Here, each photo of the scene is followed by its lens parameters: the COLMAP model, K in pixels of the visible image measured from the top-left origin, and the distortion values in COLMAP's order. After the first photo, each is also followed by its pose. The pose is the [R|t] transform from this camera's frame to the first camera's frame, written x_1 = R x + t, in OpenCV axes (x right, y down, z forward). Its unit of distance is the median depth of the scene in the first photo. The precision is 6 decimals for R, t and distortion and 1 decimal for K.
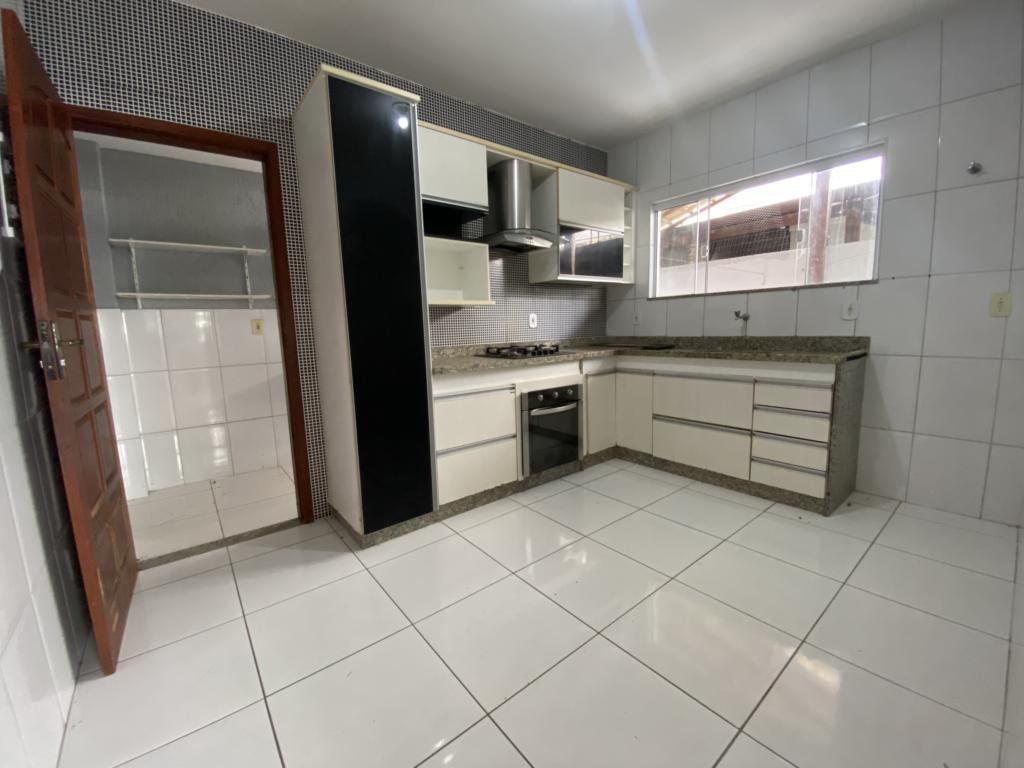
lens RADIAL K [[413.9, 0, 508.3], [0, 413.9, 384.8], [0, 0, 1]] dist [0.052554, -0.037706]
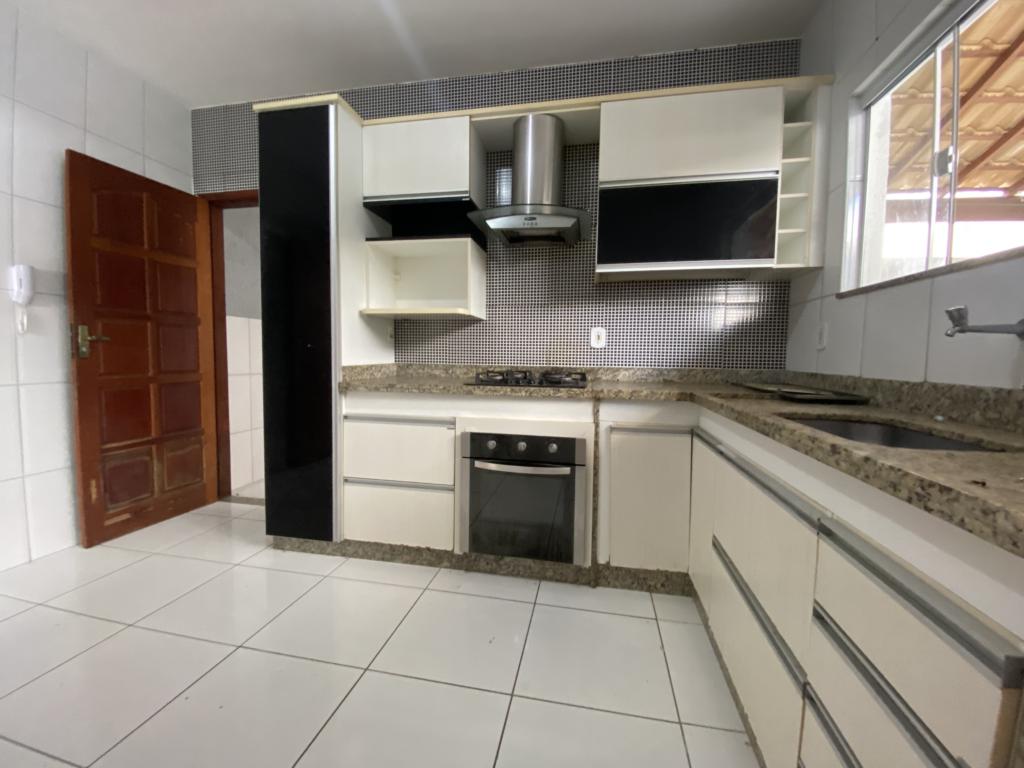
lens RADIAL K [[419.0, 0, 512.0], [0, 419.0, 384.0], [0, 0, 1]] dist [0.020090, -0.017745]
pose [[0.643622, 0.090929, -0.759923, 0.594691], [-0.142770, 0.989753, -0.002490, -0.069249], [0.751909, 0.110097, 0.650008, 0.545516]]
